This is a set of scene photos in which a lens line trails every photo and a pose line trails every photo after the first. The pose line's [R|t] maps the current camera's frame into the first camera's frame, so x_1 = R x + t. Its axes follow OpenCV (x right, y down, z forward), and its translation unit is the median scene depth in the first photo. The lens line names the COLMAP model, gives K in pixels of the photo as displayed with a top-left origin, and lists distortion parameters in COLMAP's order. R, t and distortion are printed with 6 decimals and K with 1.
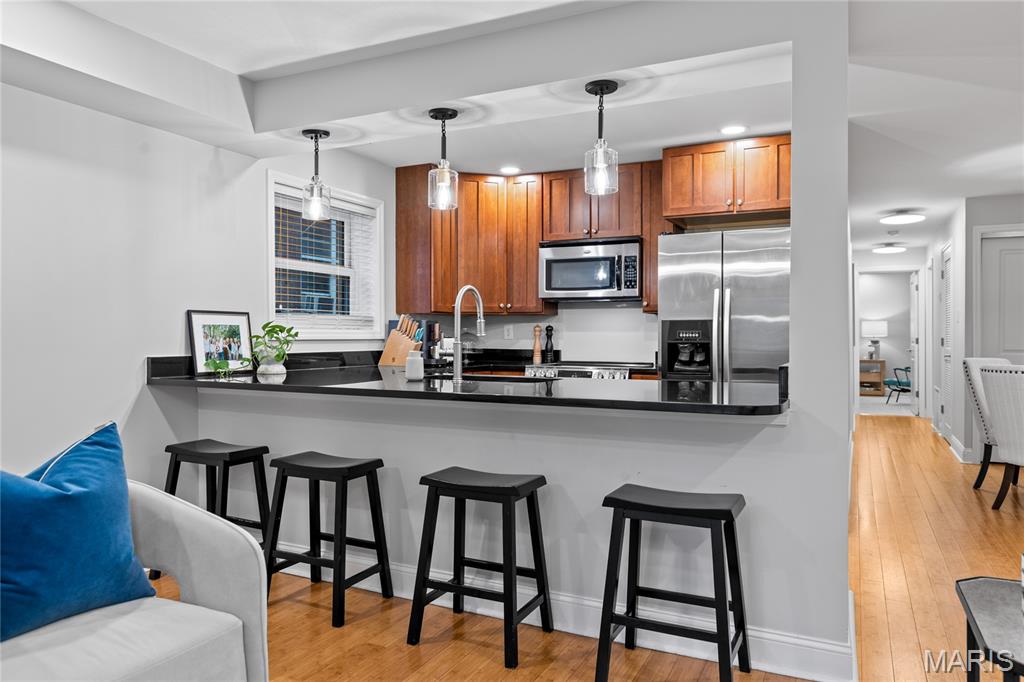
lens RADIAL K [[706.4, 0, 522.2], [0, 706.4, 334.1], [0, 0, 1]] dist [0.001530, -0.004476]
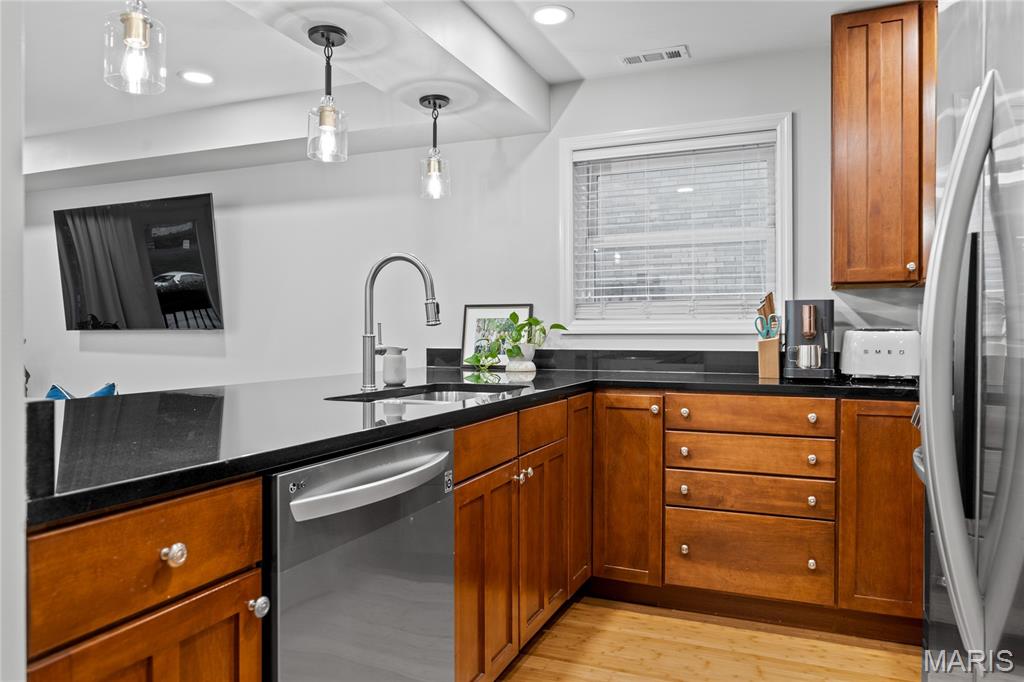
lens RADIAL K [[706.4, 0, 513.6], [0, 706.4, 344.6], [0, 0, 1]] dist [0.001530, -0.004476]
pose [[0.041326, 0.011360, -0.999081, 0.539279], [0.001939, 0.999933, 0.011450, 0.012213], [0.999144, -0.002410, 0.041301, 0.945832]]
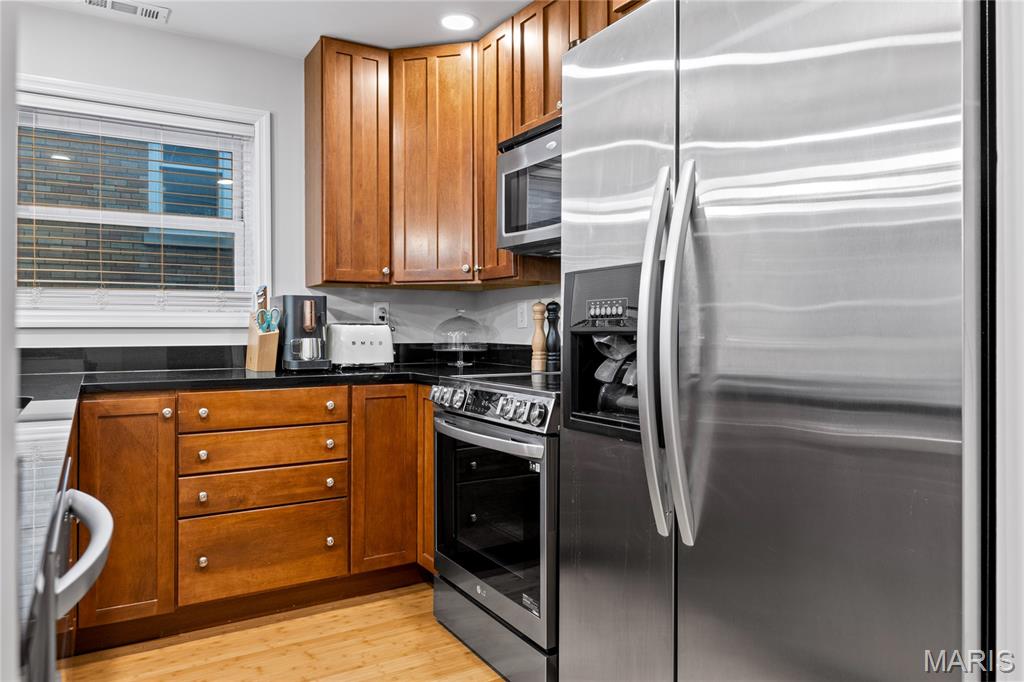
lens RADIAL K [[706.4, 0, 519.1], [0, 706.4, 330.9], [0, 0, 1]] dist [0.001530, -0.004476]
pose [[0.843039, -0.001543, -0.537850, 0.447662], [0.004684, 0.999979, 0.004473, 0.011492], [0.537832, -0.006290, 0.843029, 0.774763]]
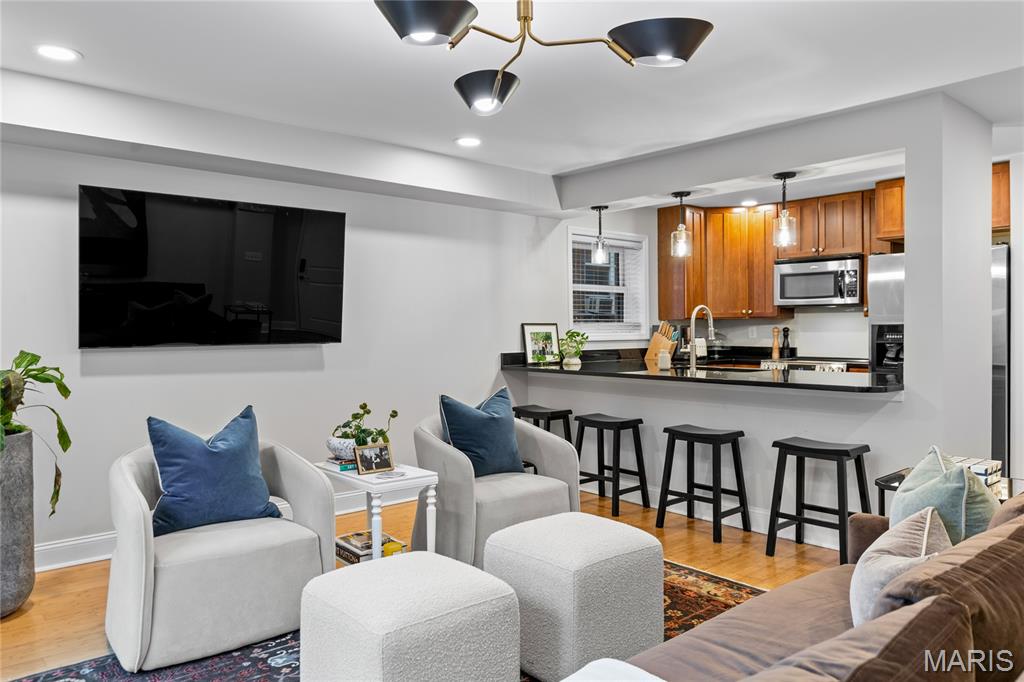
lens RADIAL K [[706.4, 0, 515.3], [0, 706.4, 343.8], [0, 0, 1]] dist [0.001530, -0.004476]
pose [[0.921325, 0.000079, -0.388793, 0.118592], [0.009371, 0.999705, 0.022409, -0.021826], [0.388680, -0.024289, 0.921053, -0.429655]]
